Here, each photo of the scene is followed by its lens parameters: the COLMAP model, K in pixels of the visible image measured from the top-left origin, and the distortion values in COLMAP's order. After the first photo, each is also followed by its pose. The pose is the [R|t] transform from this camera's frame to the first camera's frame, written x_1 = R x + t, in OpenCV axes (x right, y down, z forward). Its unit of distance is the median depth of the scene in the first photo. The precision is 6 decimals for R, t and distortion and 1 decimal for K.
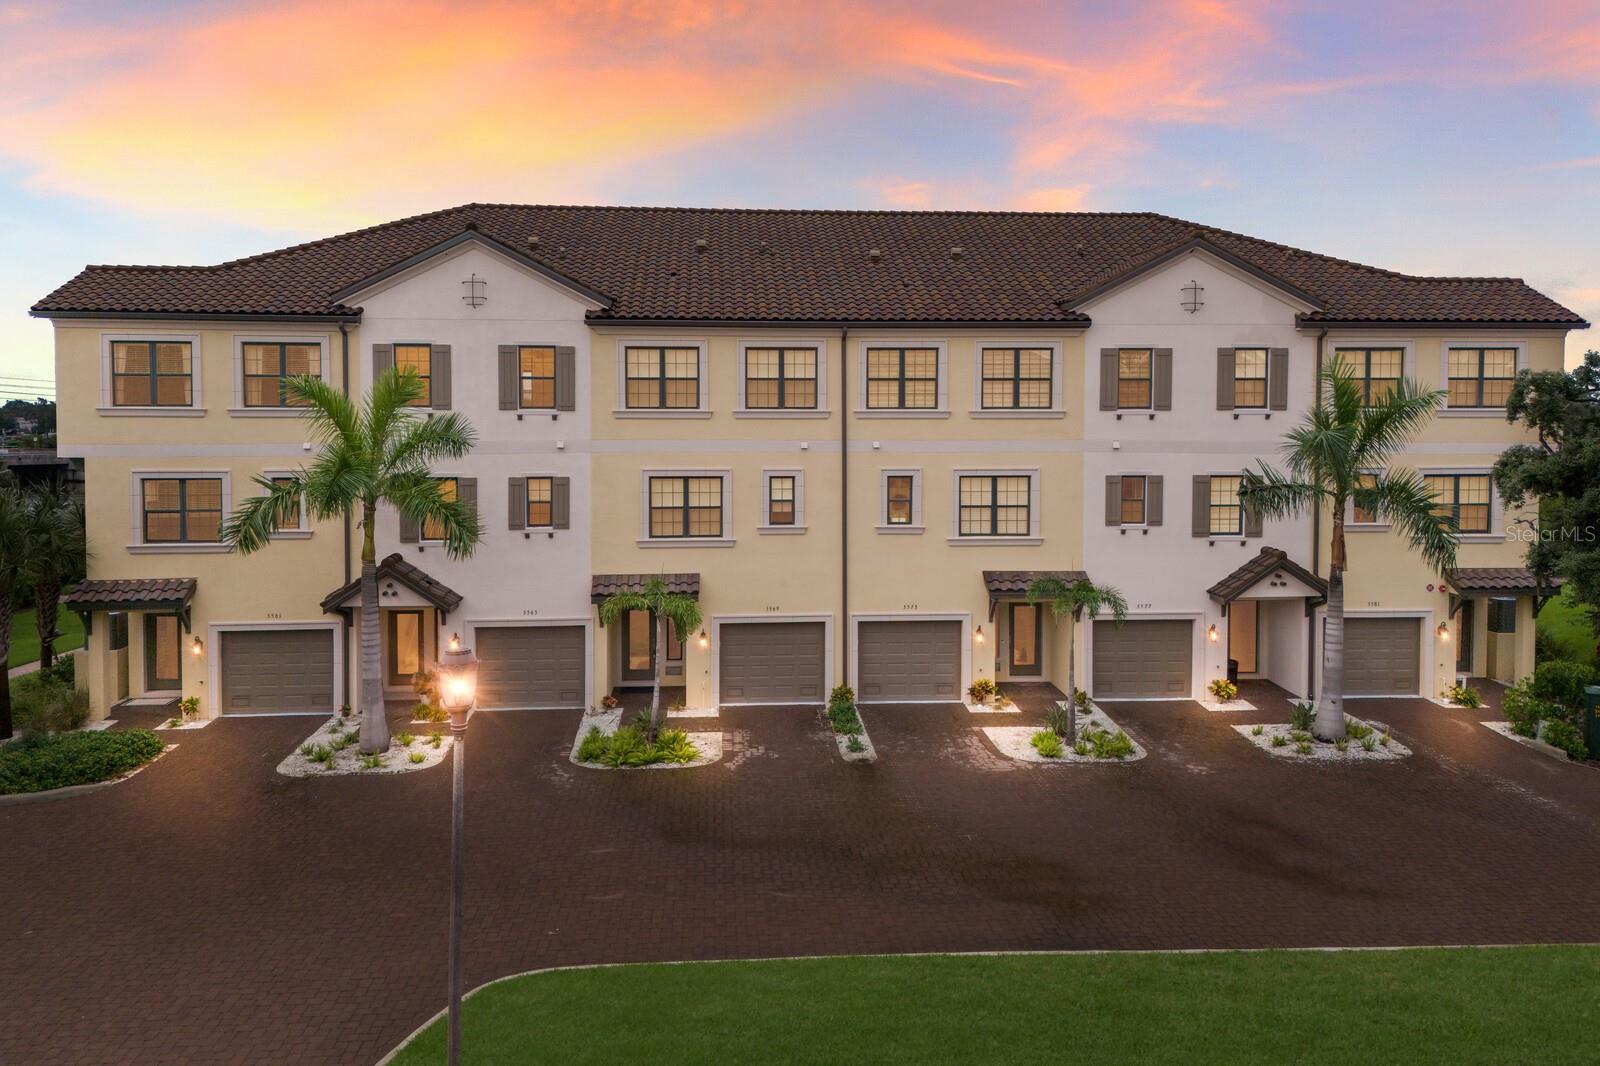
lens RADIAL K [[1143.7, 0, 796.6], [0, 1143.7, 447.3], [0, 0, 1]] dist [0.061661, -0.050007]
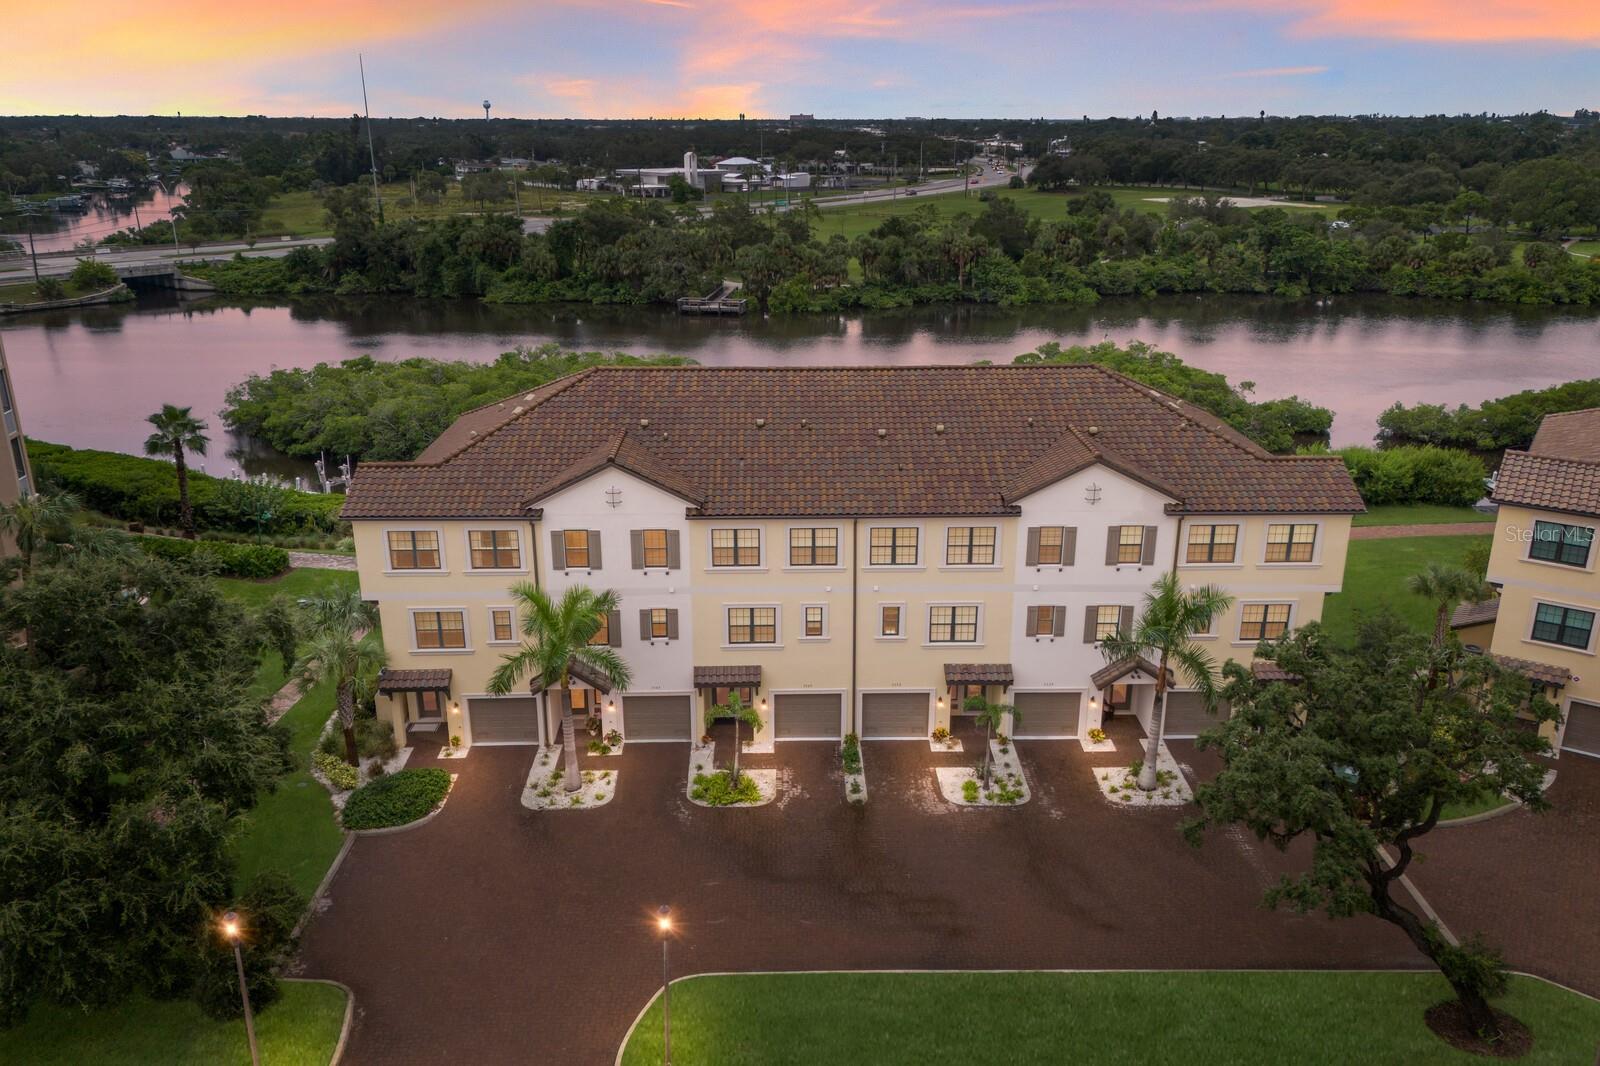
lens RADIAL K [[1163.4, 0, 799.4], [0, 1163.4, 494.7], [0, 0, 1]] dist [0.071681, -0.068292]
pose [[0.998709, 0.012742, -0.049176, 0.042650], [0.001276, 0.961434, 0.275031, -0.552460], [0.050784, -0.274739, 0.960177, -0.464315]]
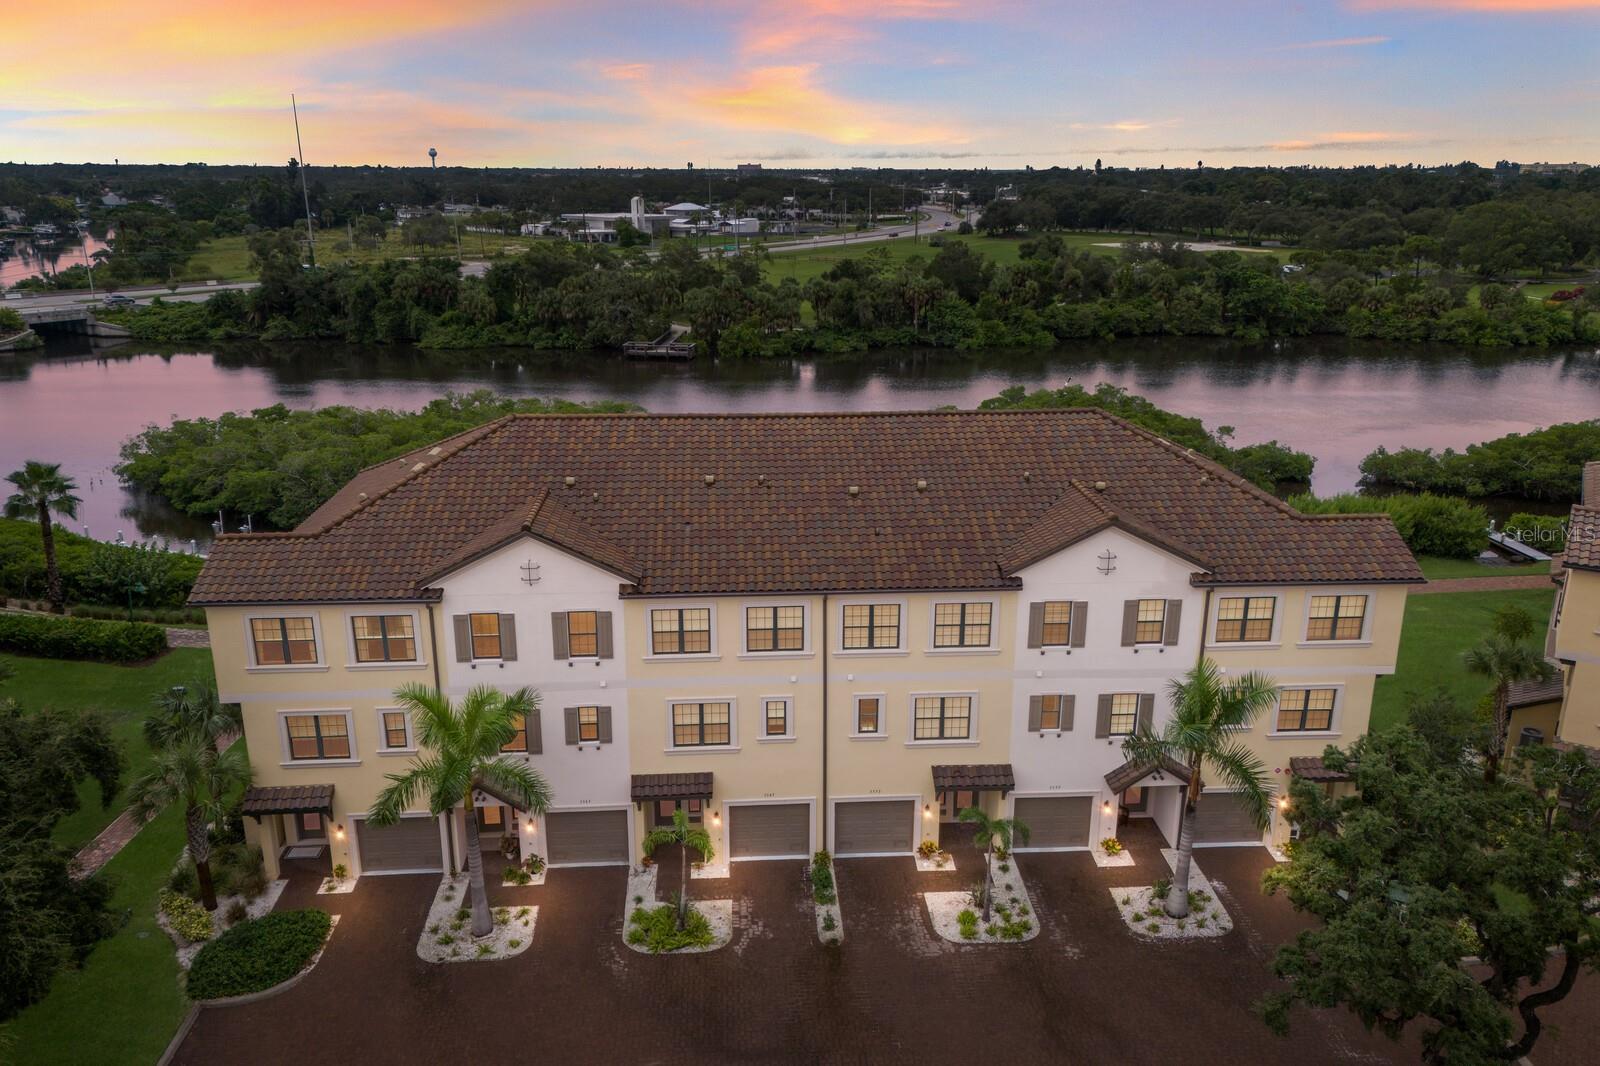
lens RADIAL K [[1159.6, 0, 797.5], [0, 1159.6, 515.6], [0, 0, 1]] dist [0.068755, -0.060989]
pose [[0.999955, 0.001947, -0.009266, 0.022974], [0.000476, 0.967044, 0.254610, -0.508489], [0.009456, -0.254603, 0.966999, -0.205979]]
